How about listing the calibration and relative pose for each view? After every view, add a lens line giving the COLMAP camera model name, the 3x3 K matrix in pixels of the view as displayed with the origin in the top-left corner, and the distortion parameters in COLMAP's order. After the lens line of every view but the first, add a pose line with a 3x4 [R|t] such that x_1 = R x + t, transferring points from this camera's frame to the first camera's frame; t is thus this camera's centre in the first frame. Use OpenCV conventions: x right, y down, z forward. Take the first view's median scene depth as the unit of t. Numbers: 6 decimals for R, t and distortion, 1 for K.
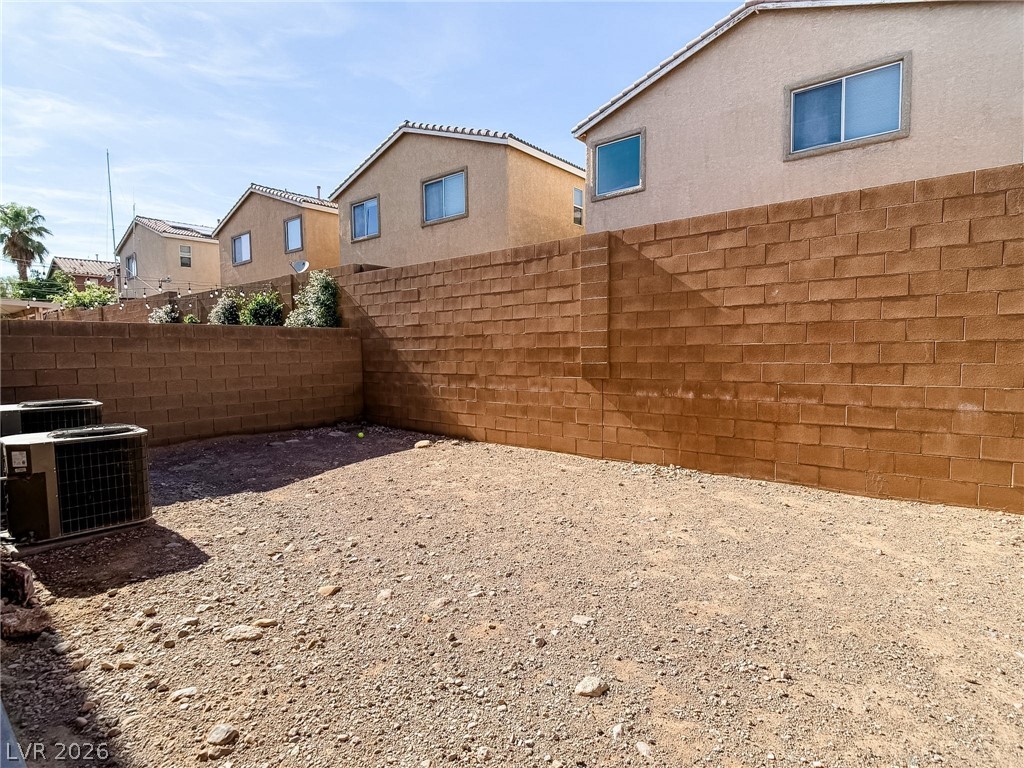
lens RADIAL K [[537.0, 0, 512.4], [0, 537.0, 390.1], [0, 0, 1]] dist [0.001472, -0.019549]
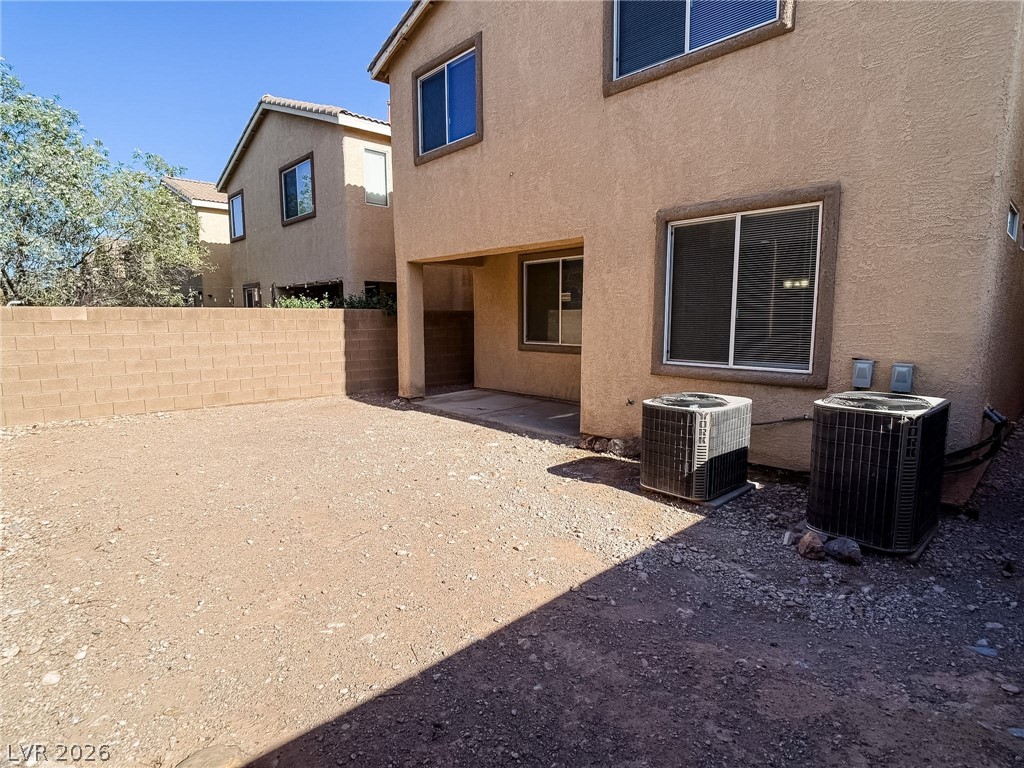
lens RADIAL K [[537.0, 0, 512.4], [0, 537.0, 390.1], [0, 0, 1]] dist [0.001472, -0.019549]
pose [[-0.992098, -0.005578, 0.125339, -0.503700], [0.020563, 0.978274, 0.206295, -0.147462], [-0.123766, 0.207242, -0.970429, 1.818904]]
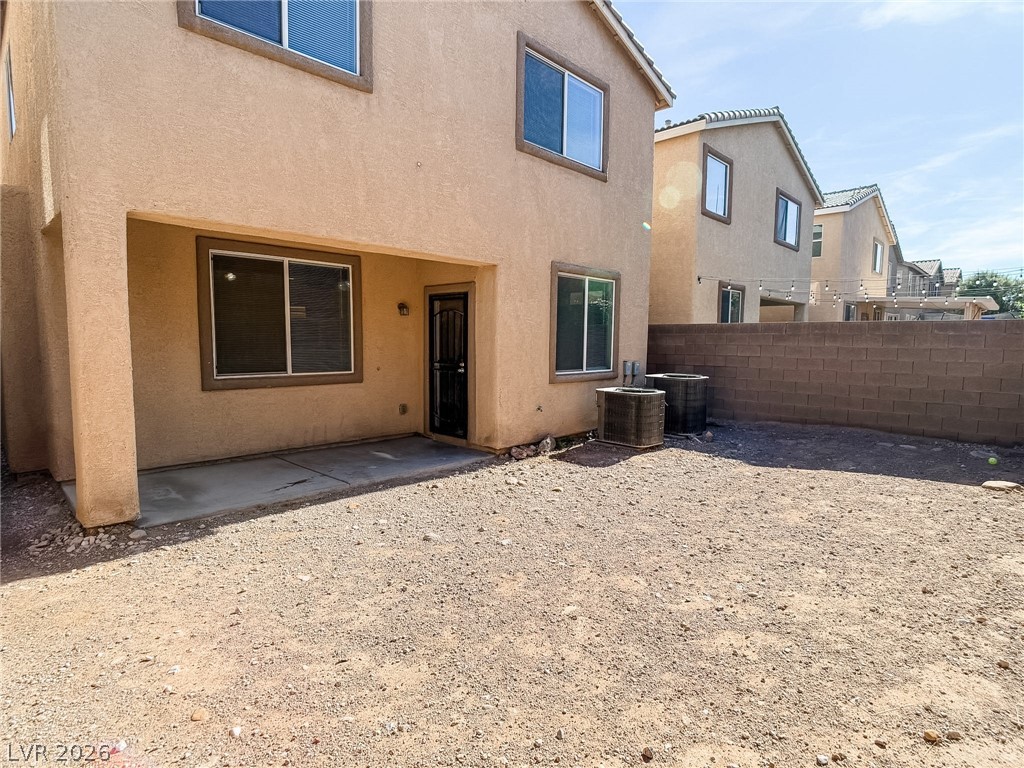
lens RADIAL K [[537.0, 0, 512.4], [0, 537.0, 390.1], [0, 0, 1]] dist [0.001472, -0.019549]
pose [[-0.085141, 0.101332, -0.991203, 0.875719], [-0.081192, 0.990801, 0.108265, -0.071694], [0.993055, 0.089696, -0.076130, 0.642659]]
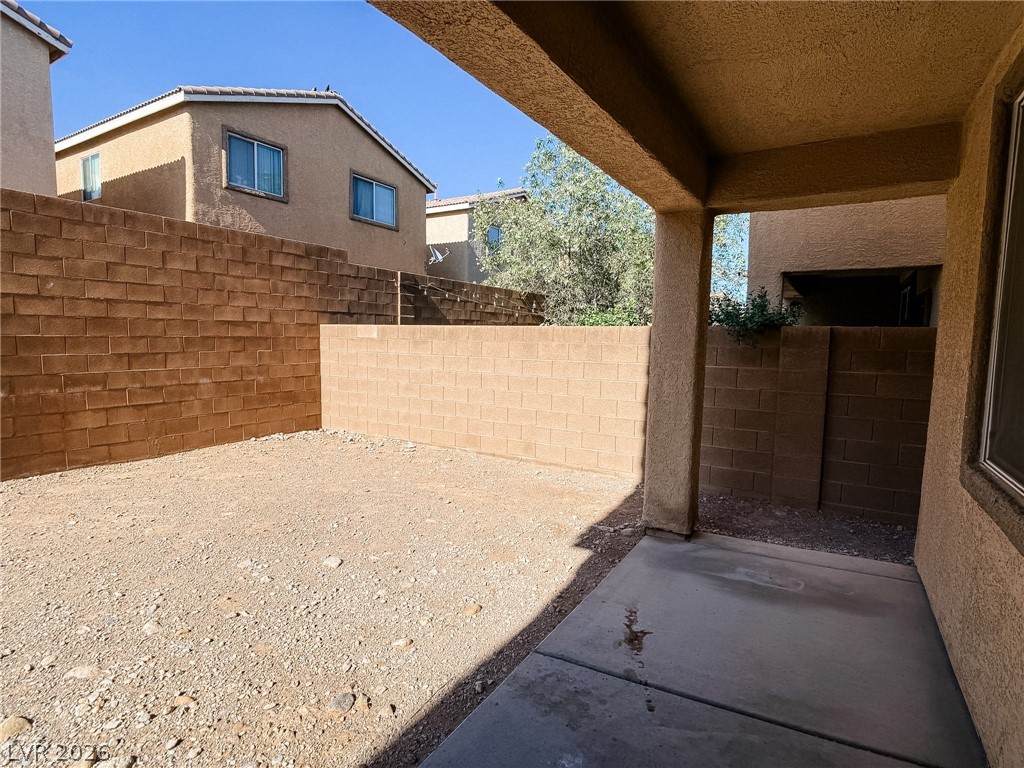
lens RADIAL K [[537.0, 0, 512.4], [0, 537.0, 390.1], [0, 0, 1]] dist [0.001472, -0.019549]
pose [[-0.145762, -0.089383, 0.985274, -0.684481], [0.056910, 0.993504, 0.098549, -0.037056], [-0.987681, 0.070437, -0.139728, 0.313206]]
